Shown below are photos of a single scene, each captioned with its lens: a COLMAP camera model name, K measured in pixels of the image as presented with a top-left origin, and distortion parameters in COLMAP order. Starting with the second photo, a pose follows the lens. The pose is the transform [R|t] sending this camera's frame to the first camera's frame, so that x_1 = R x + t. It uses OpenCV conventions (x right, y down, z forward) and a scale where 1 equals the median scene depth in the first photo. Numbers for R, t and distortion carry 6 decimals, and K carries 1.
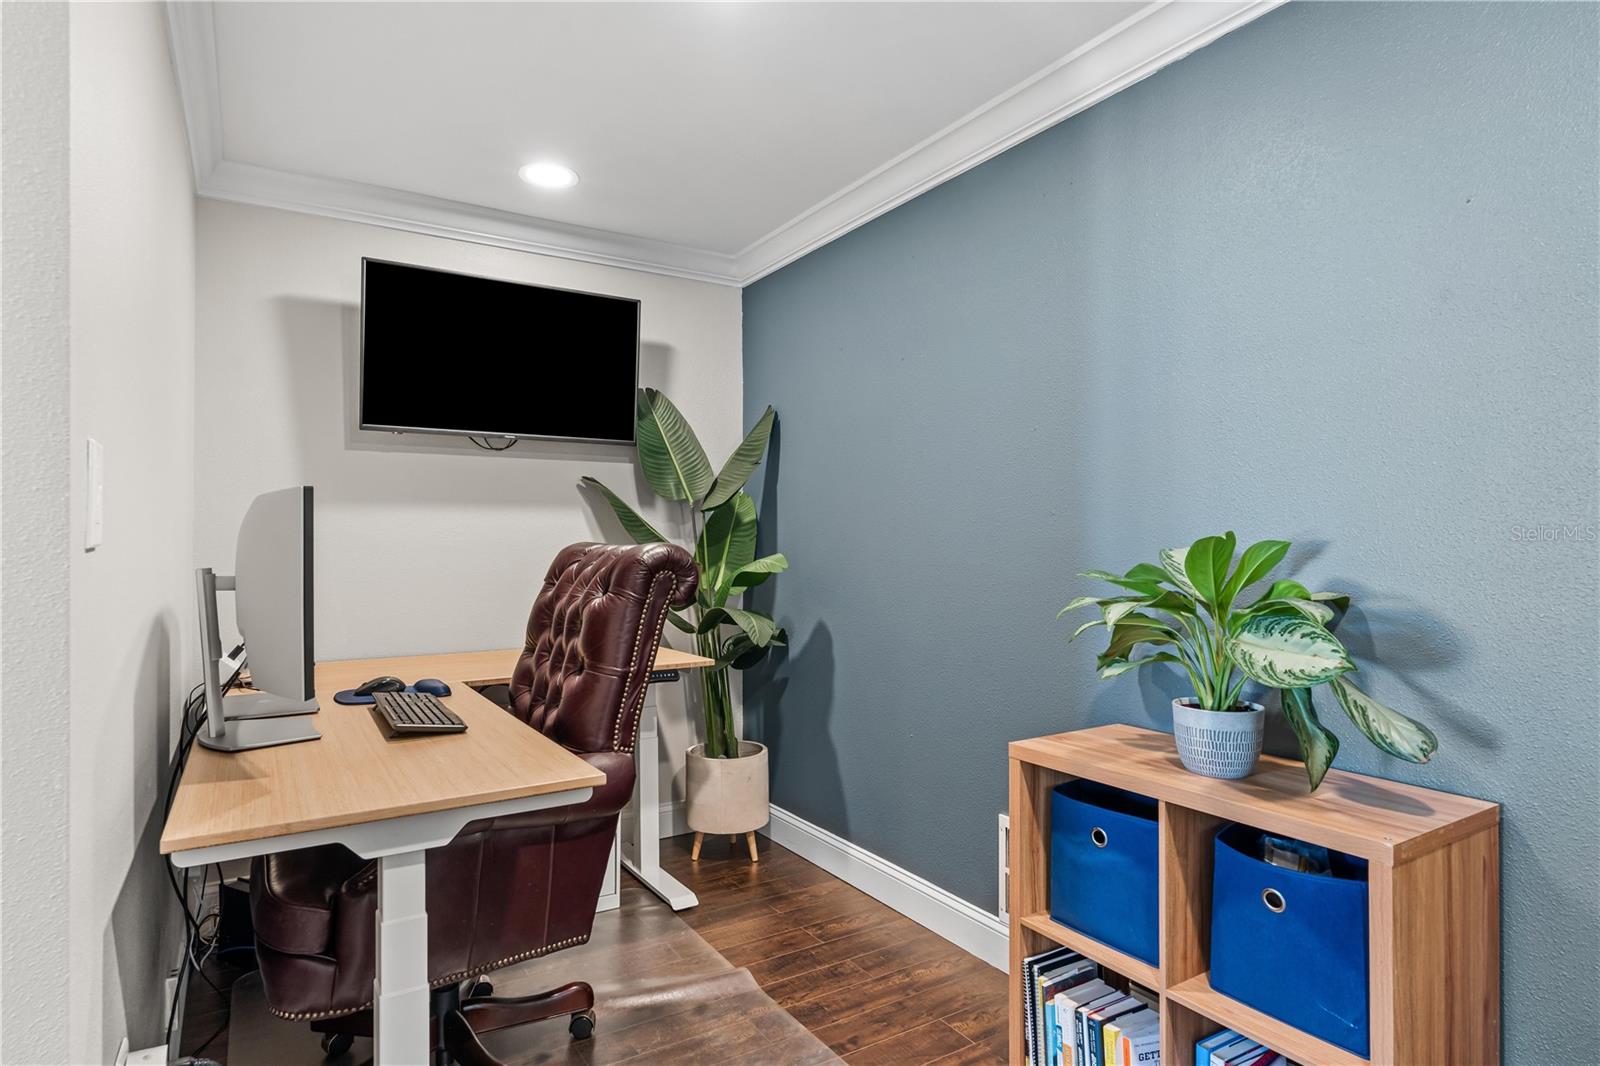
lens RADIAL K [[869.4, 0, 800.0], [0, 869.4, 533.0], [0, 0, 1]] dist [-0.000916, -0.000231]
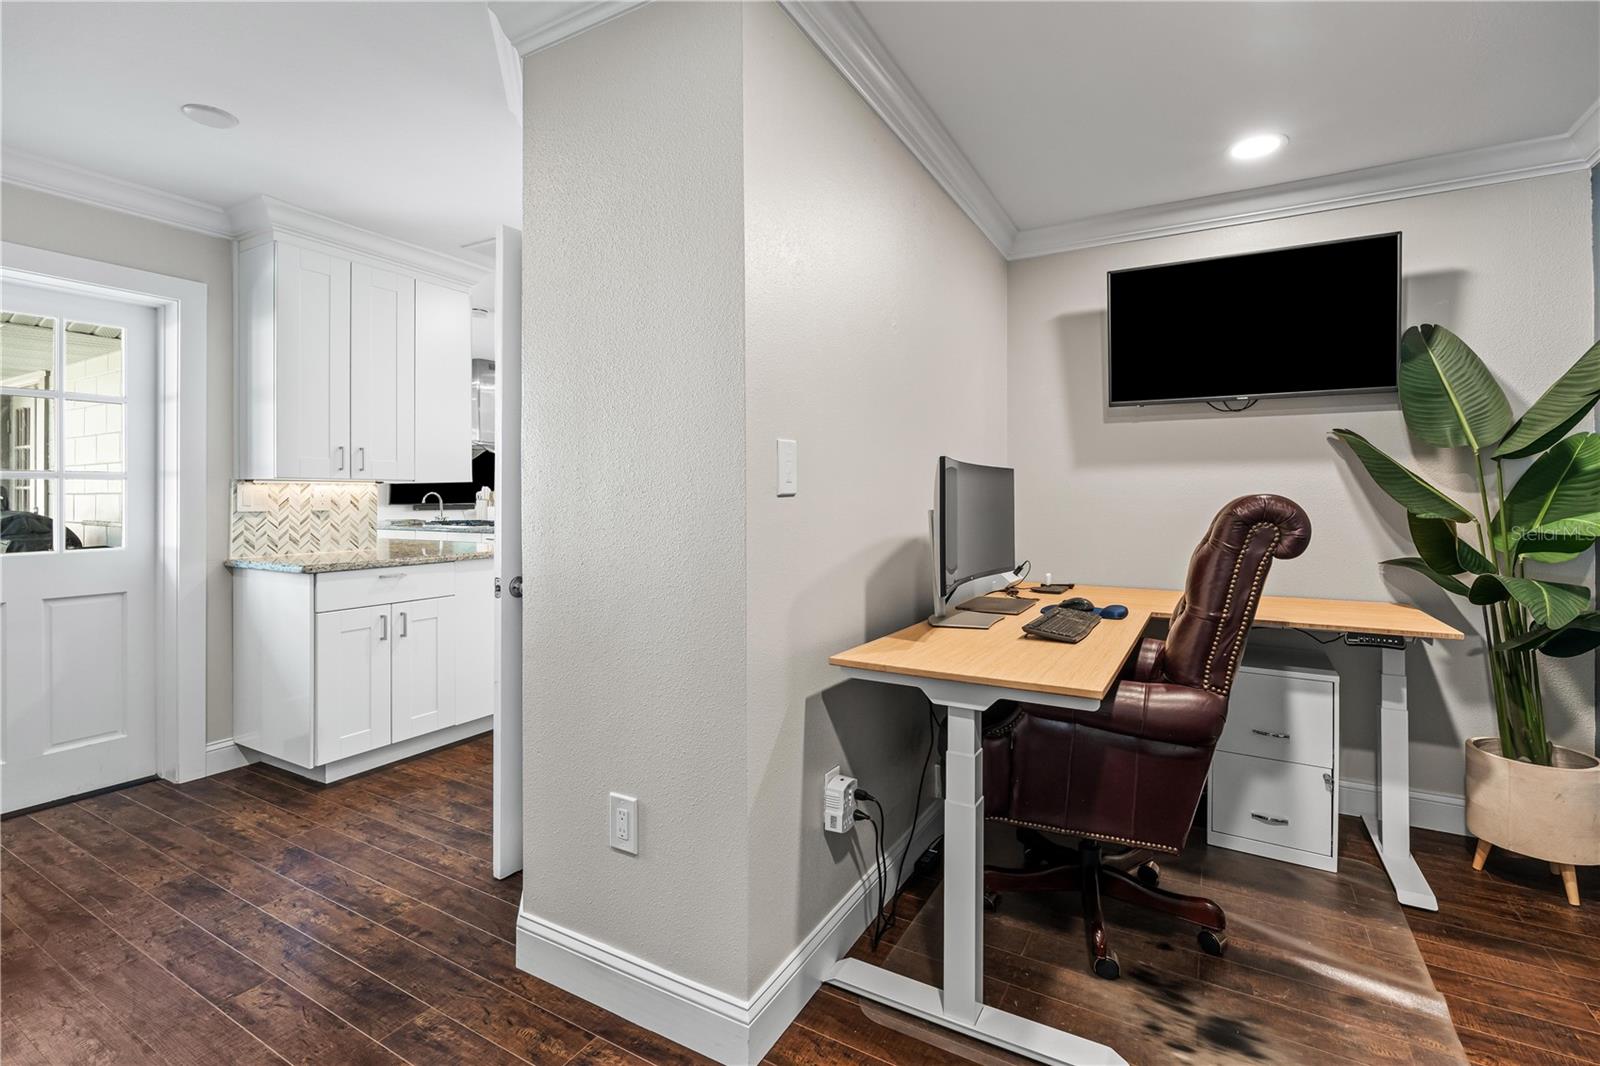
lens RADIAL K [[731.2, 0, 798.1], [0, 731.2, 492.2], [0, 0, 1]] dist [-0.000051, 0.000054]
pose [[0.470943, -0.001126, -0.882163, 0.232642], [0.004416, 0.999990, 0.001081, 0.003535], [0.882153, -0.004405, 0.470943, 0.091375]]
